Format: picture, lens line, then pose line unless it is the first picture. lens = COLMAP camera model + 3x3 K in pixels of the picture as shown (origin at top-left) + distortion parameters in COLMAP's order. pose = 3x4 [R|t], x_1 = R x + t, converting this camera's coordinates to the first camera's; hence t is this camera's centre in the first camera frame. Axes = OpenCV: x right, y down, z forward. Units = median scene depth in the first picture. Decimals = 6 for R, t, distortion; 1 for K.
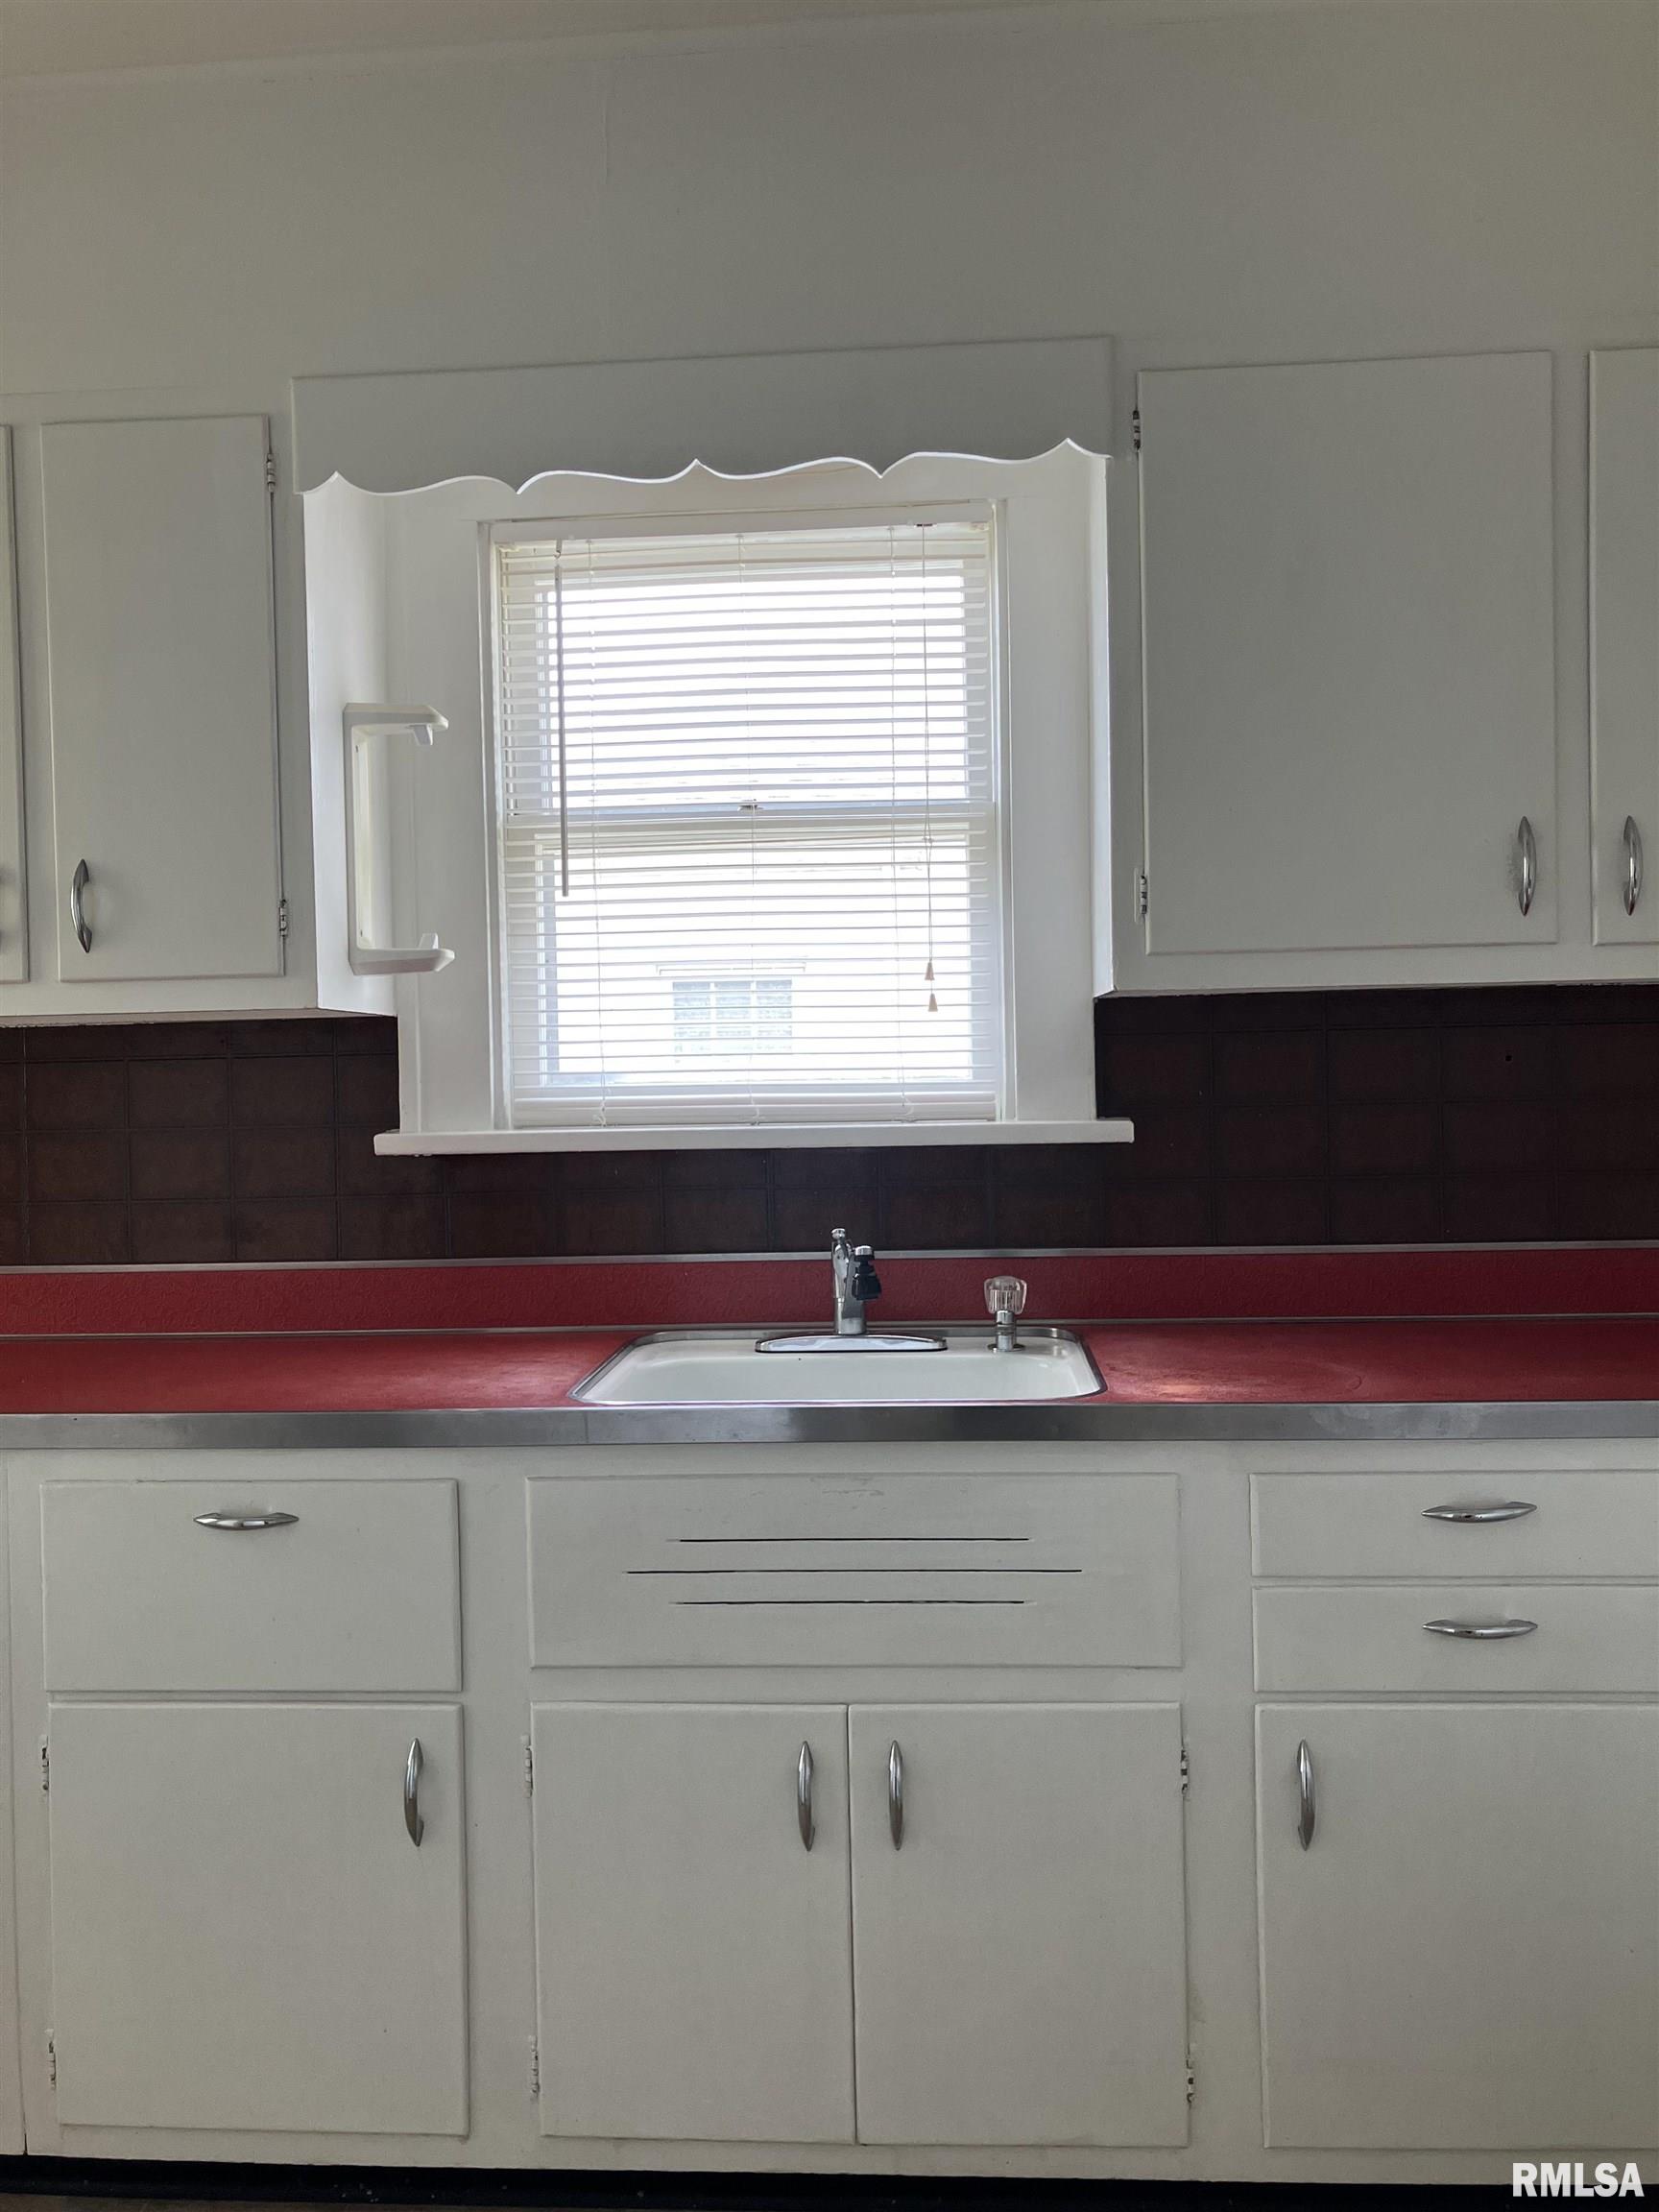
lens RADIAL K [[1821.3, 0, 819.8], [0, 1821.3, 1101.7], [0, 0, 1]] dist [0.056023, 0.002623]
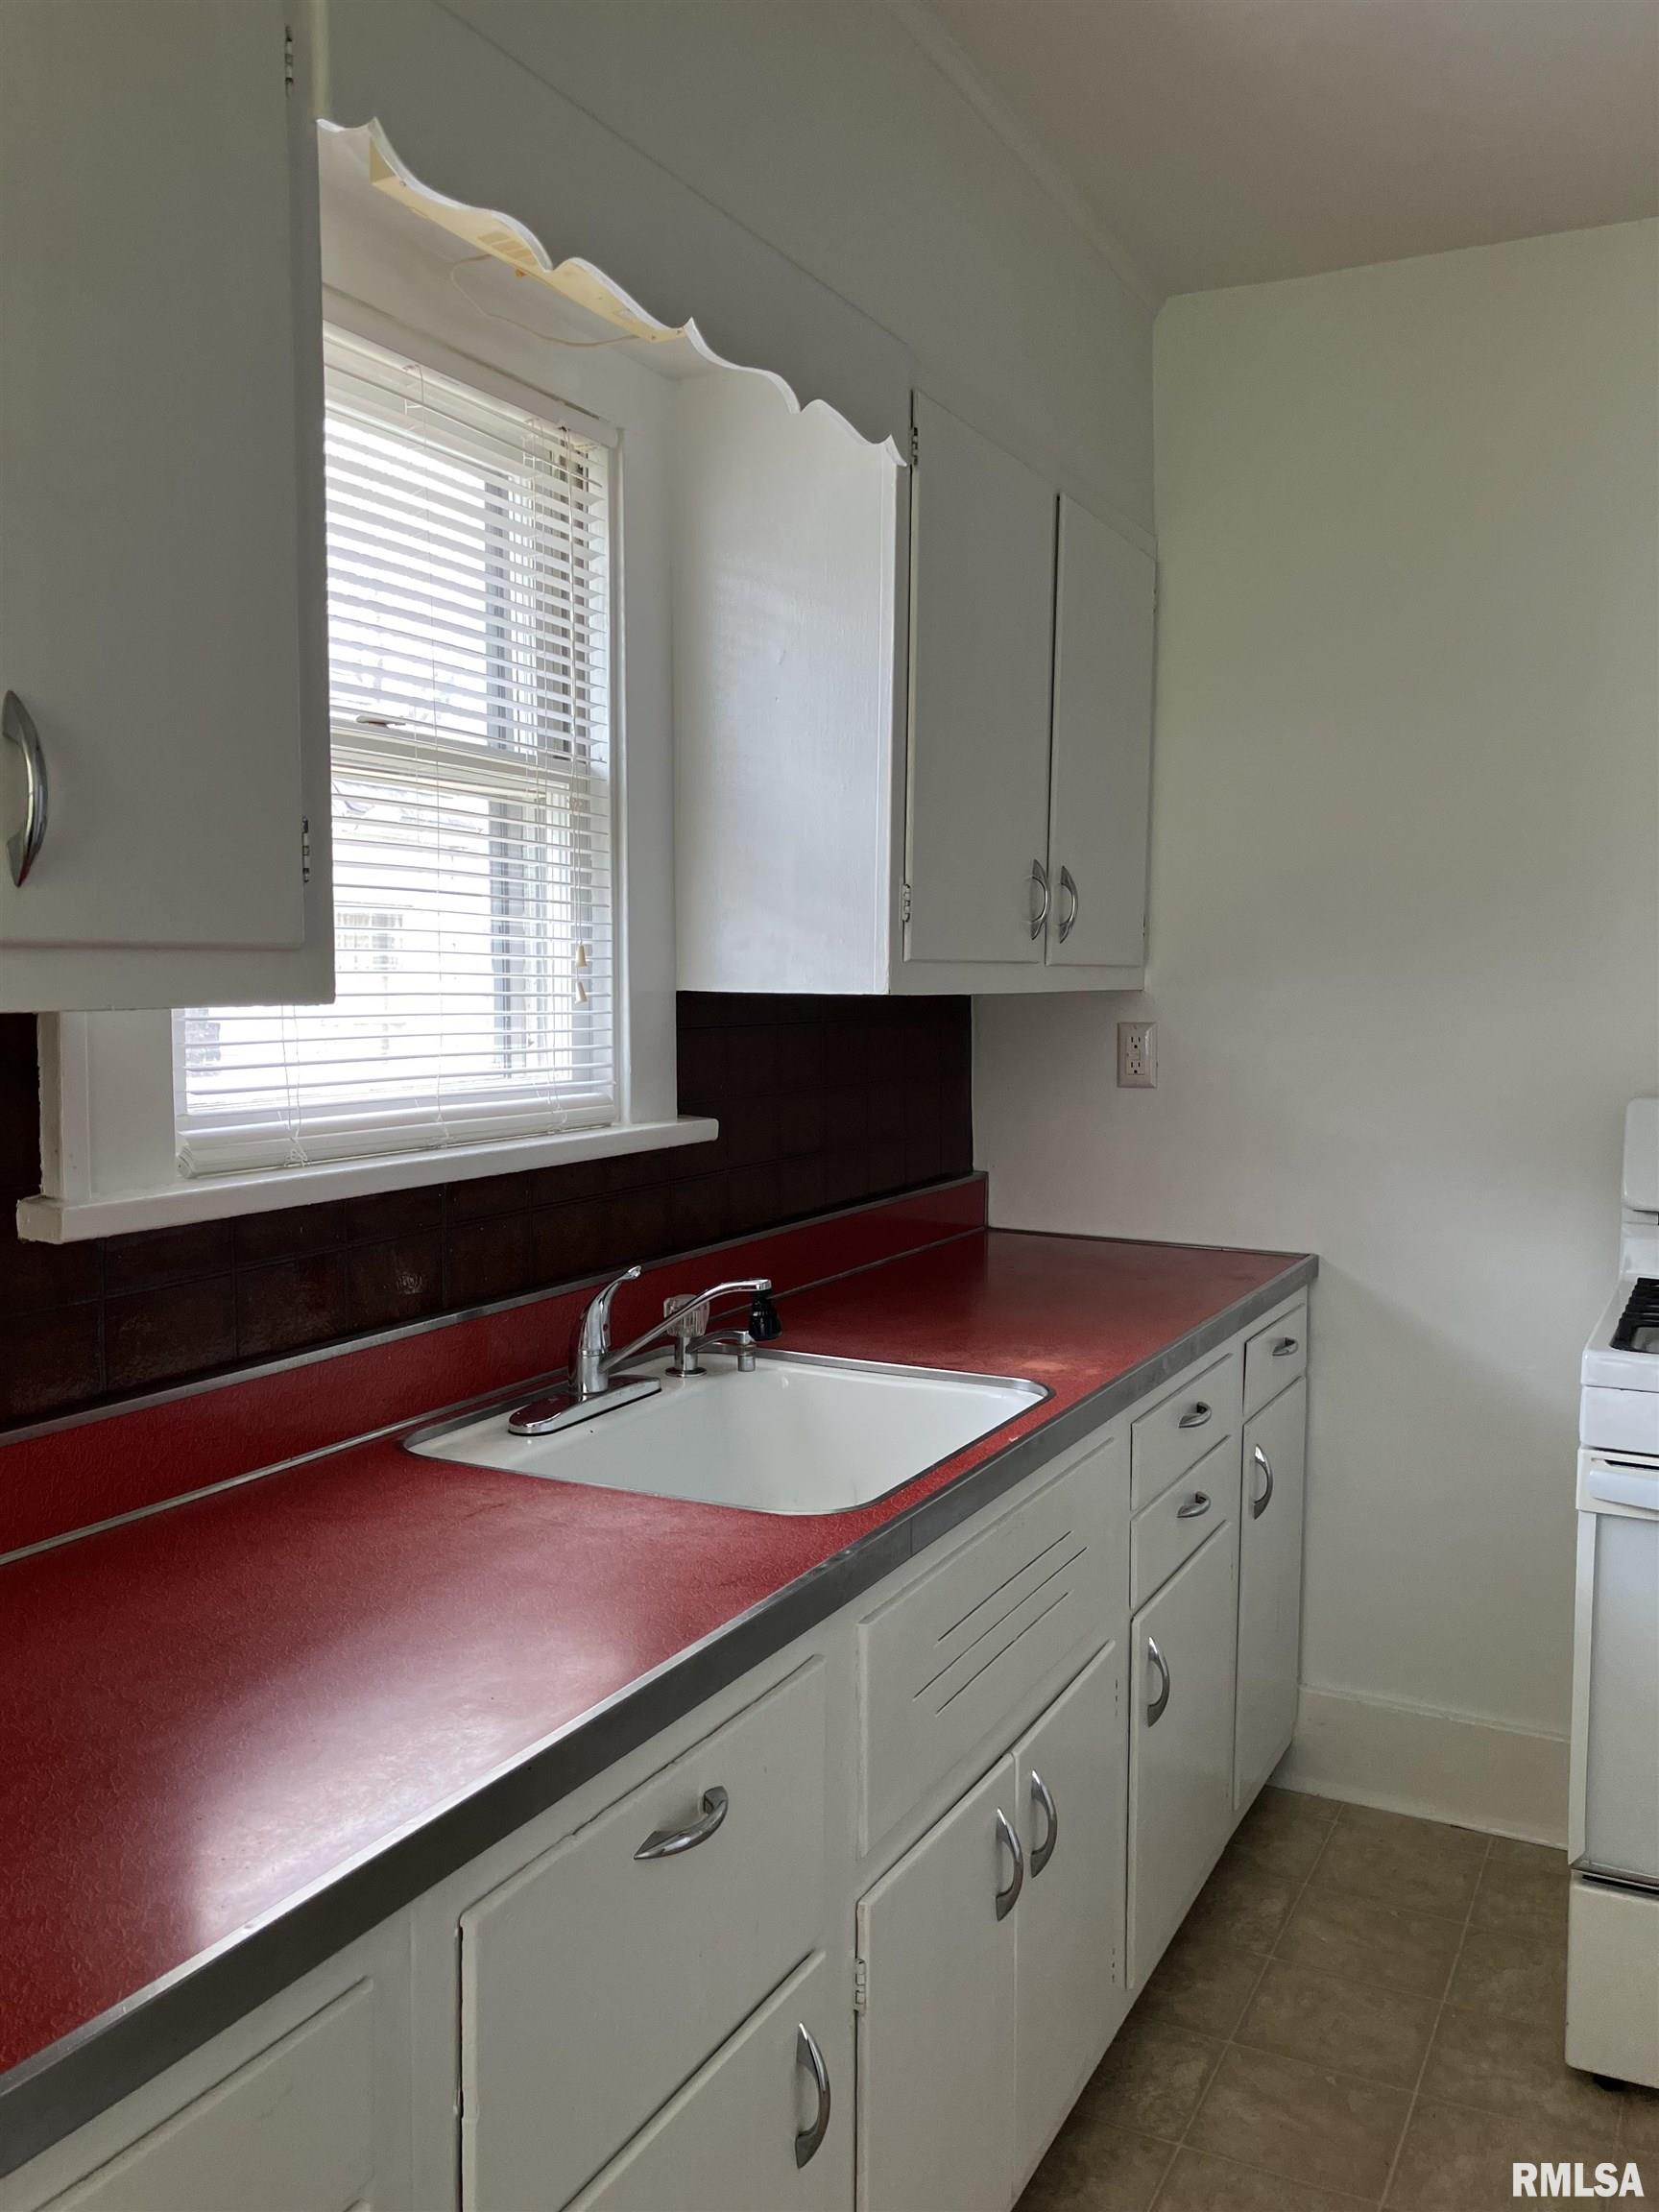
lens RADIAL K [[1821.3, 0, 819.8], [0, 1821.3, 1101.7], [0, 0, 1]] dist [0.056023, 0.002623]
pose [[0.408732, -0.040490, 0.911756, -0.683536], [0.007588, 0.999132, 0.040968, -0.037870], [-0.912623, -0.009827, 0.408684, 0.542608]]
